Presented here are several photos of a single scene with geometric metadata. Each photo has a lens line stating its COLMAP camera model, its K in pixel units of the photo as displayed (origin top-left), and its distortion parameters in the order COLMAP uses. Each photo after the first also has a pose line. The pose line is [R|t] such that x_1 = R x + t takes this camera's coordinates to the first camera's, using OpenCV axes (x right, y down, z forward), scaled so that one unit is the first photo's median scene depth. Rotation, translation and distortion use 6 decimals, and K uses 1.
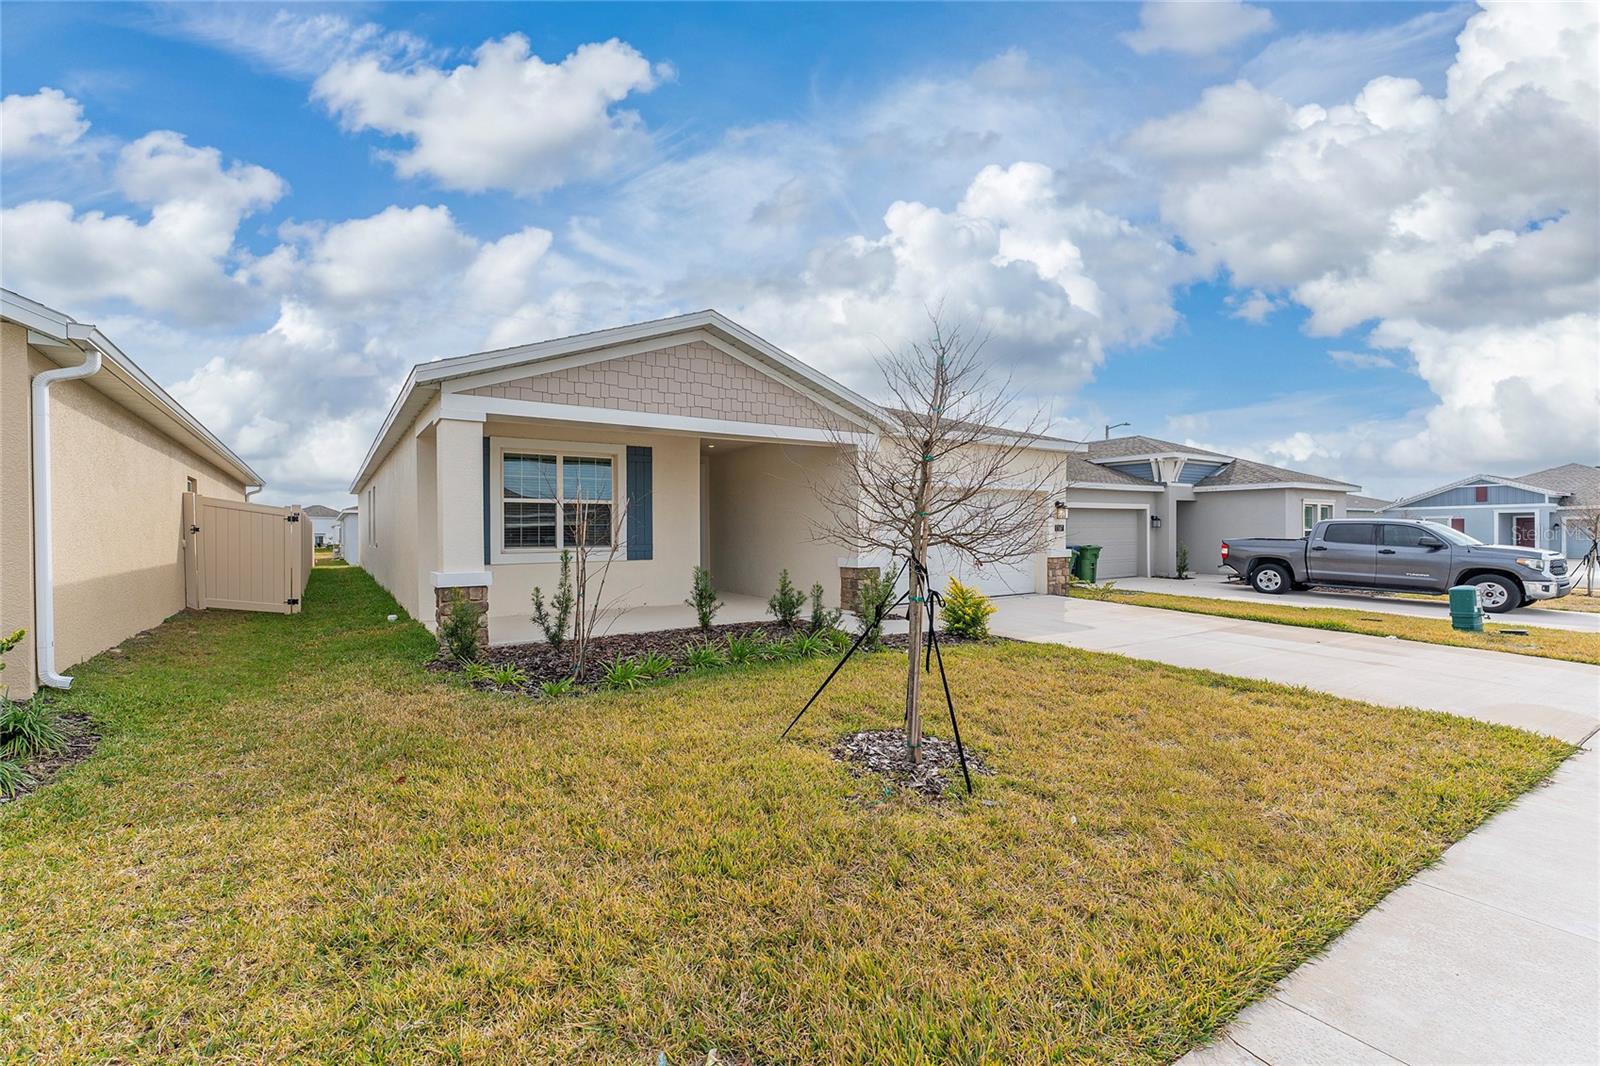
lens RADIAL K [[638.9, 0, 709.5], [0, 638.9, 539.6], [0, 0, 1]] dist [-0.000433, -0.000009]
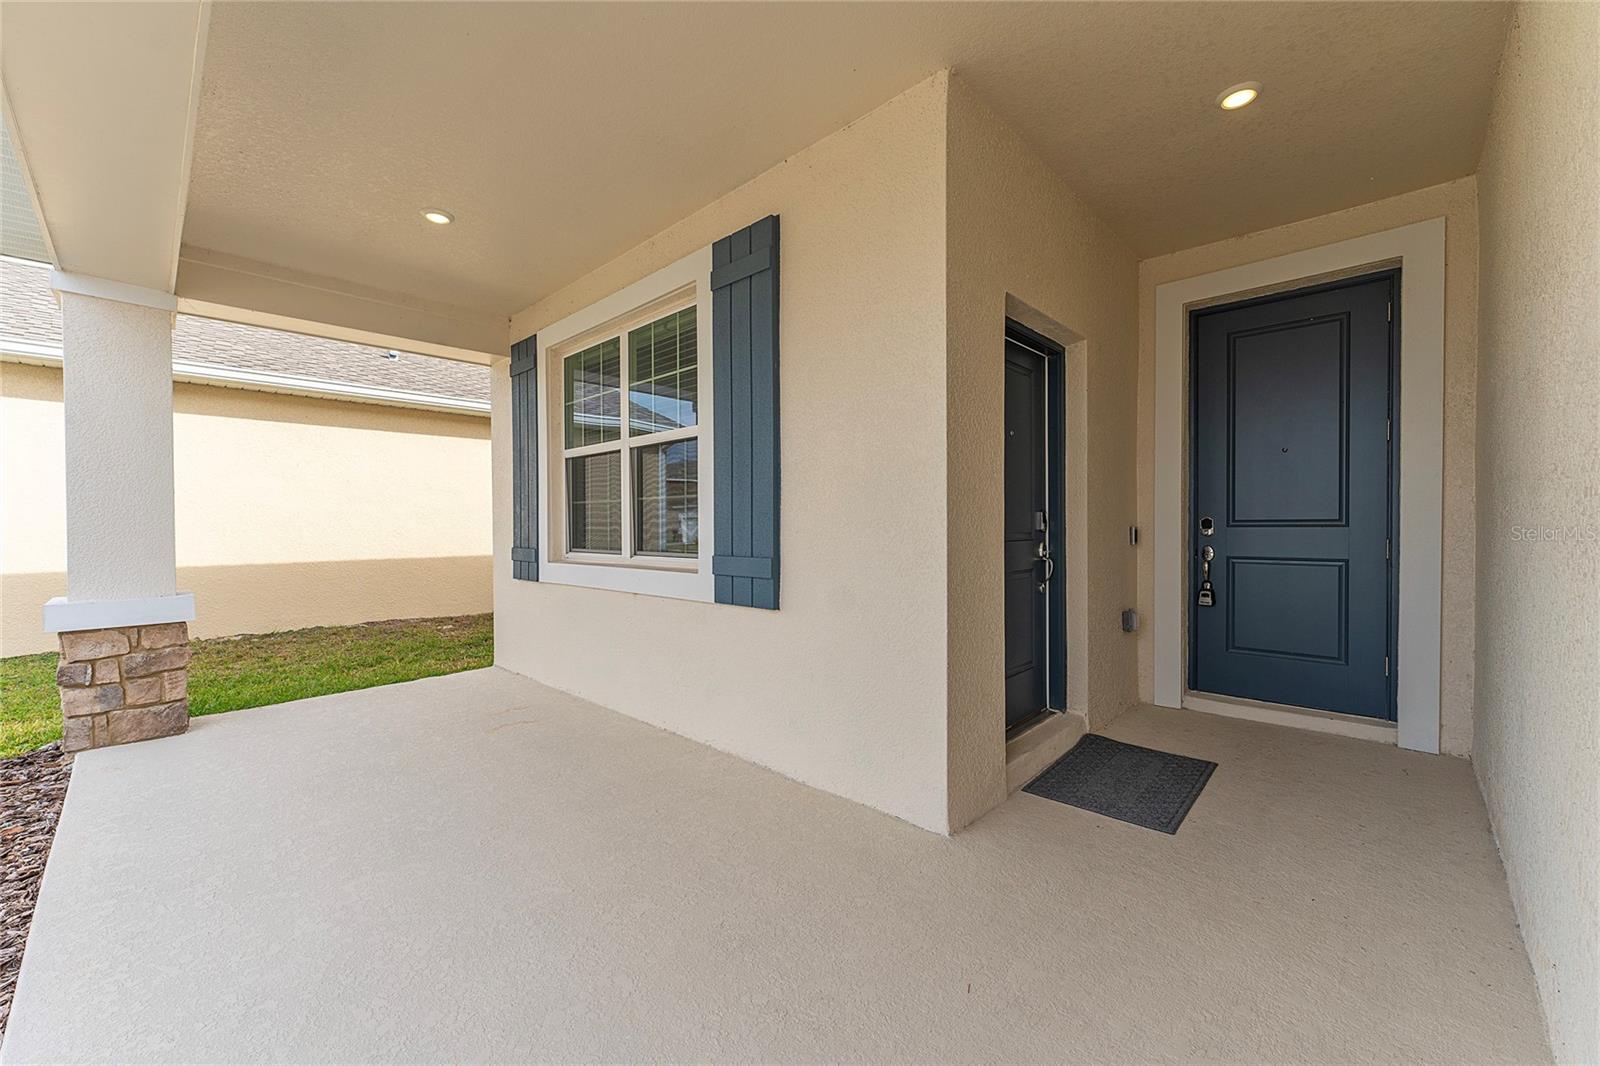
lens RADIAL K [[623.5, 0, 800.0], [0, 623.5, 533.0], [0, 0, 1]] dist [0.000727, 0.000083]
pose [[0.304132, 0.008409, -0.952593, 0.189356], [-0.008644, 0.999944, 0.006067, -0.005319], [0.952591, 0.006389, 0.304188, 0.987278]]
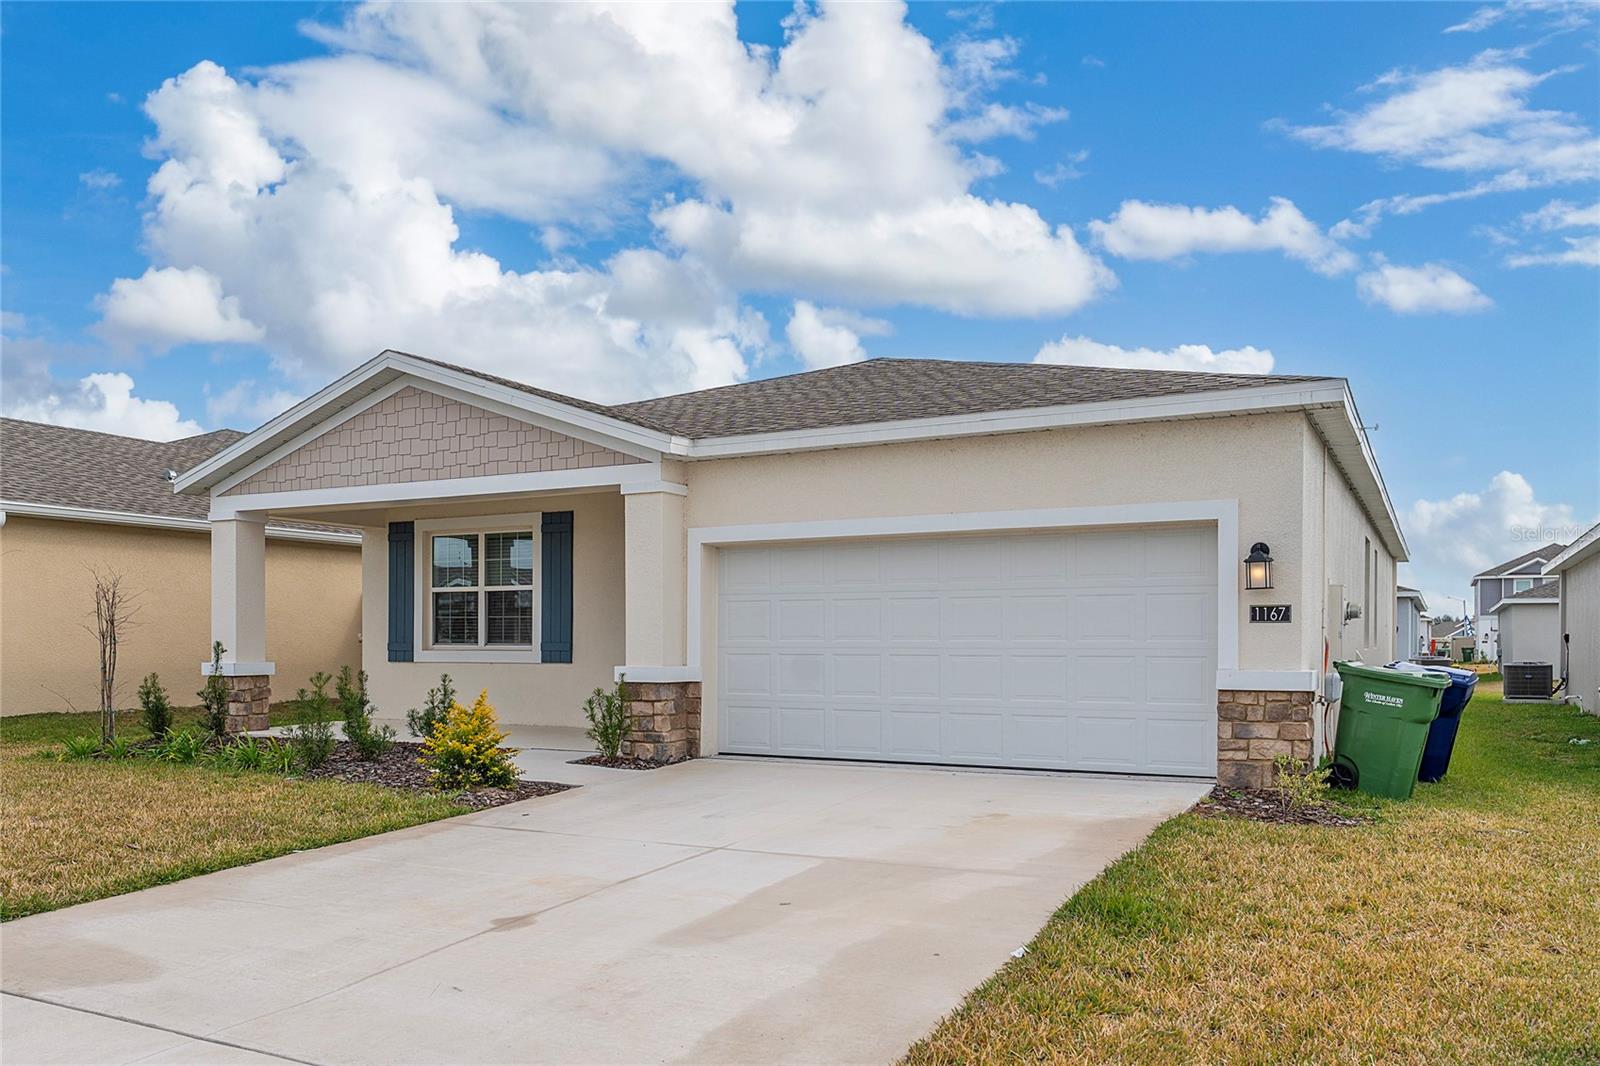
lens RADIAL K [[1124.9, 0, 802.5], [0, 1124.9, 627.8], [0, 0, 1]] dist [-0.002714, 0.000114]
pose [[0.579093, -0.001273, -0.815260, 1.196306], [-0.010019, 0.999912, -0.008678, -0.001473], [0.815200, 0.013194, 0.579030, 0.498755]]
